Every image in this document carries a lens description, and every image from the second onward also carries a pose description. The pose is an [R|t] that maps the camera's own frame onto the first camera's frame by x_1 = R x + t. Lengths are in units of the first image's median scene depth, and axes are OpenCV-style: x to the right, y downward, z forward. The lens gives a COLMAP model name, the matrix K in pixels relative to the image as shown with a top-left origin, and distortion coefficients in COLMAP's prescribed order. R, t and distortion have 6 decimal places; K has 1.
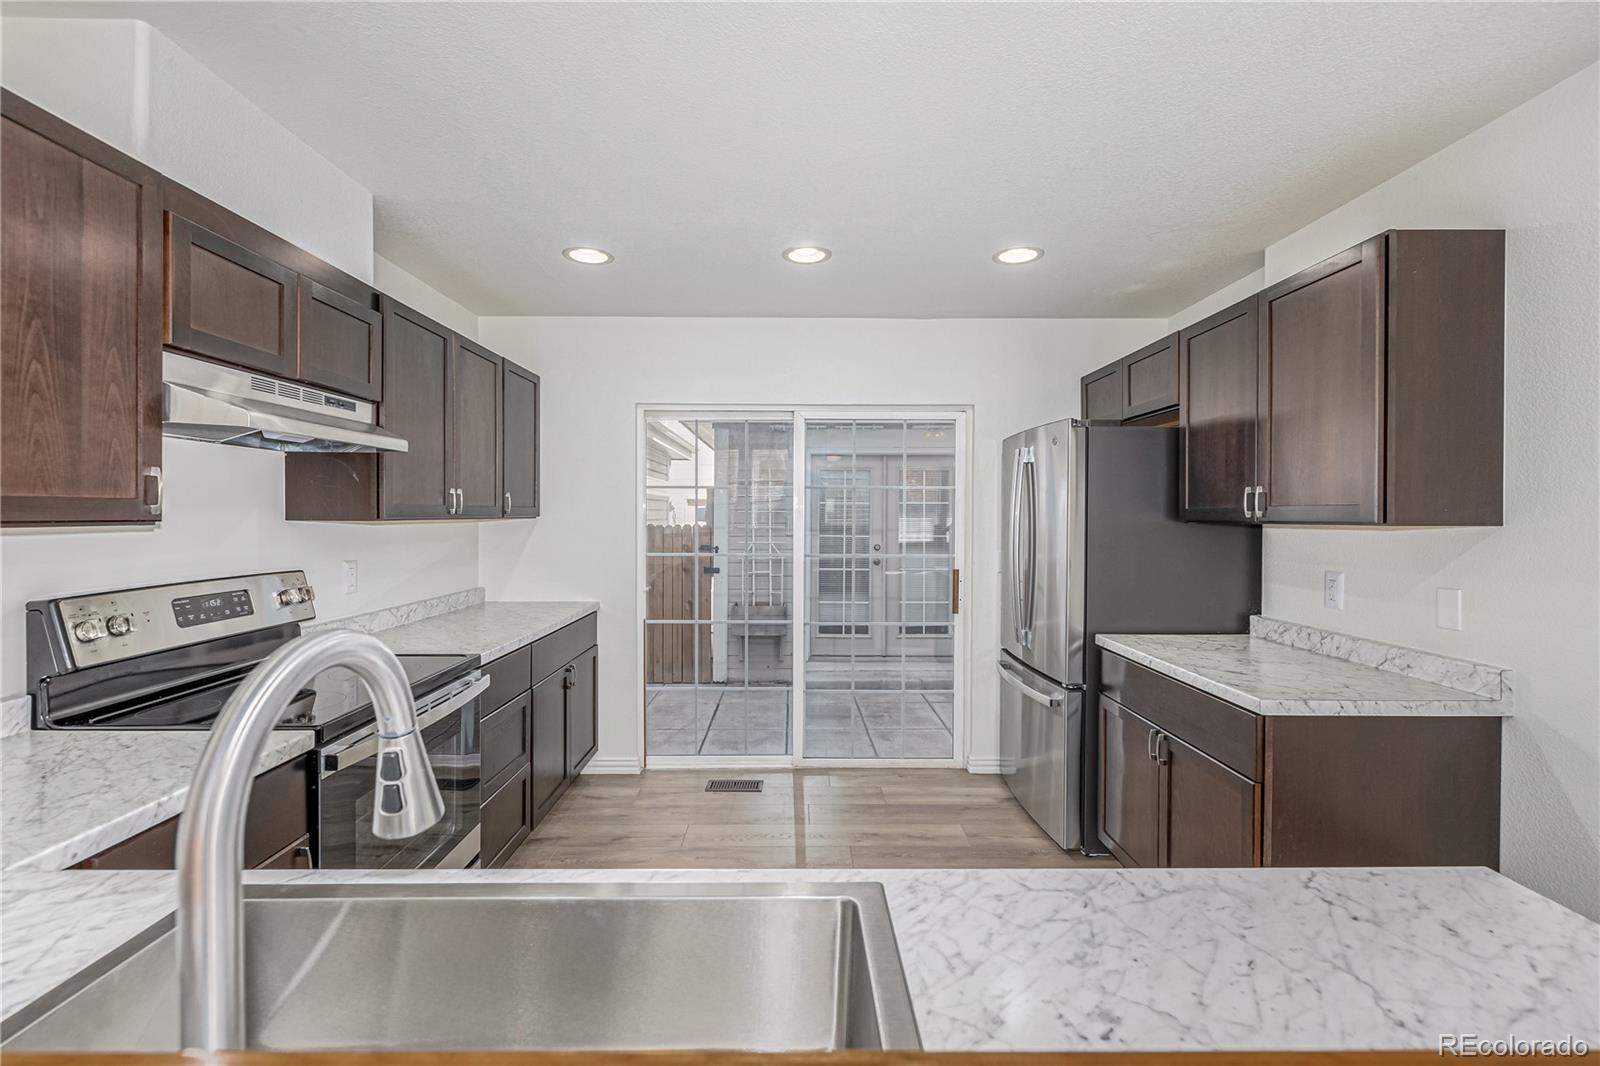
lens RADIAL K [[675.8, 0, 796.4], [0, 675.8, 523.1], [0, 0, 1]] dist [0.000884, -0.000459]
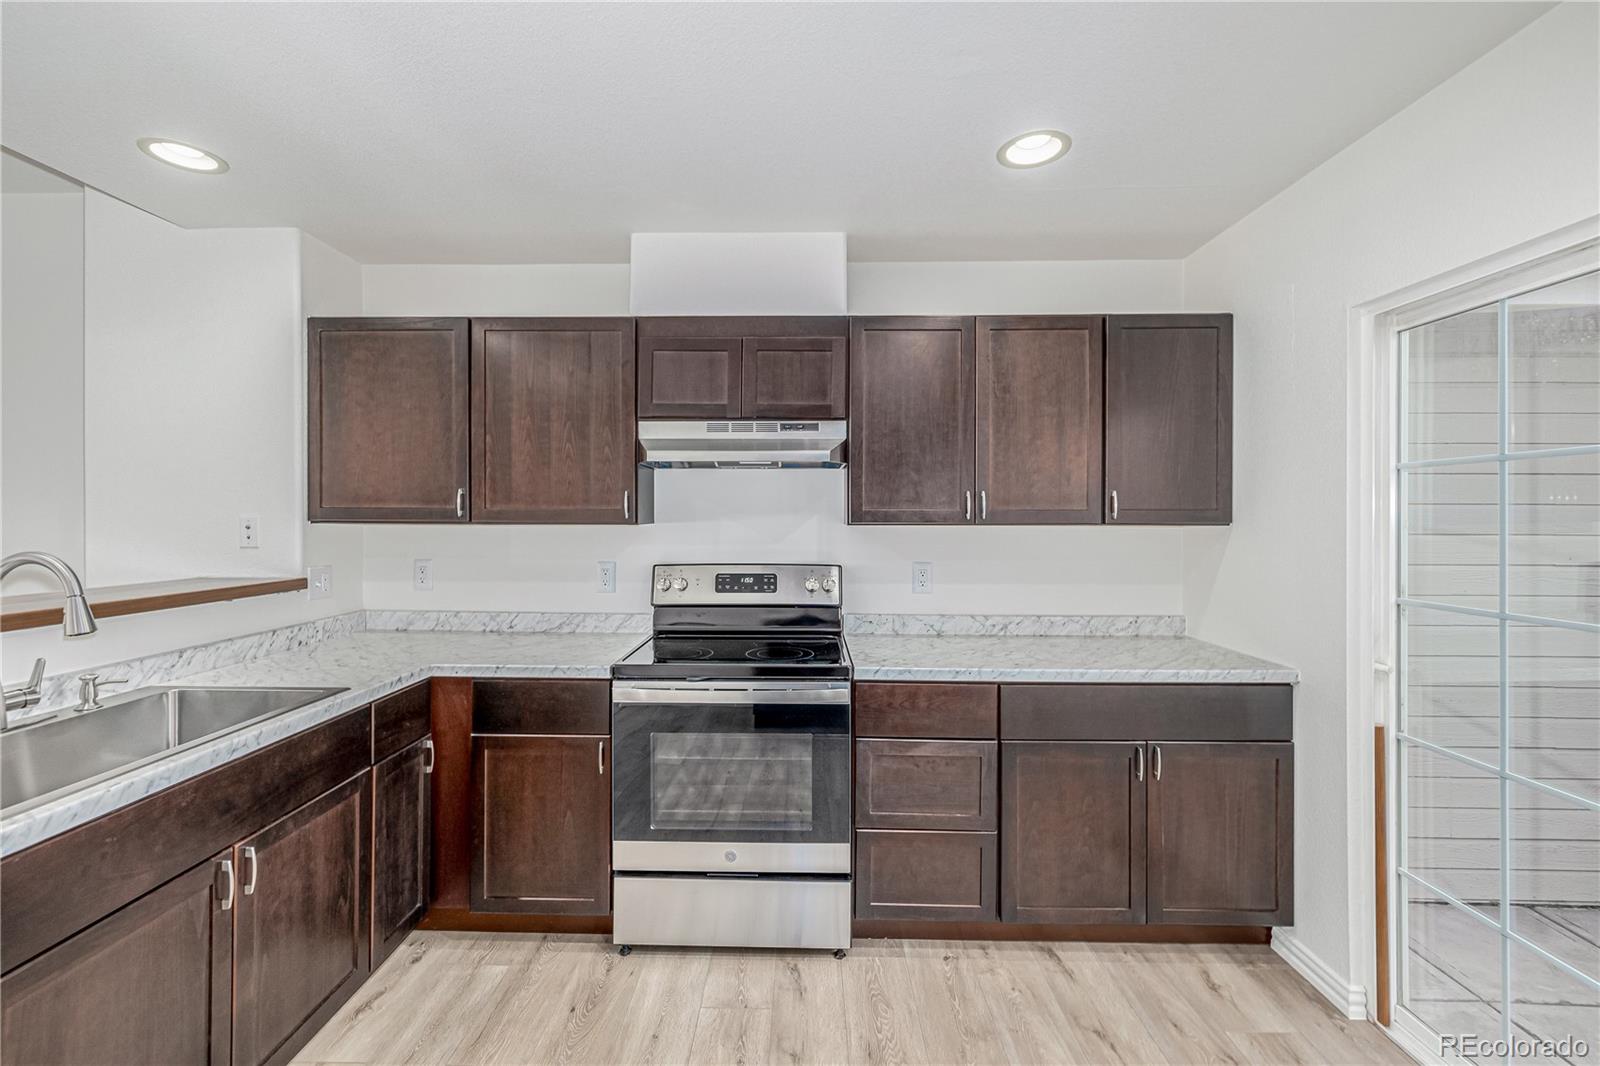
lens RADIAL K [[675.8, 0, 794.9], [0, 675.8, 519.3], [0, 0, 1]] dist [0.000884, -0.000459]
pose [[-0.018782, 0.000760, -0.999823, 0.496738], [-0.016721, 0.999860, 0.001075, -0.012770], [0.999684, 0.016739, -0.018767, 0.958666]]
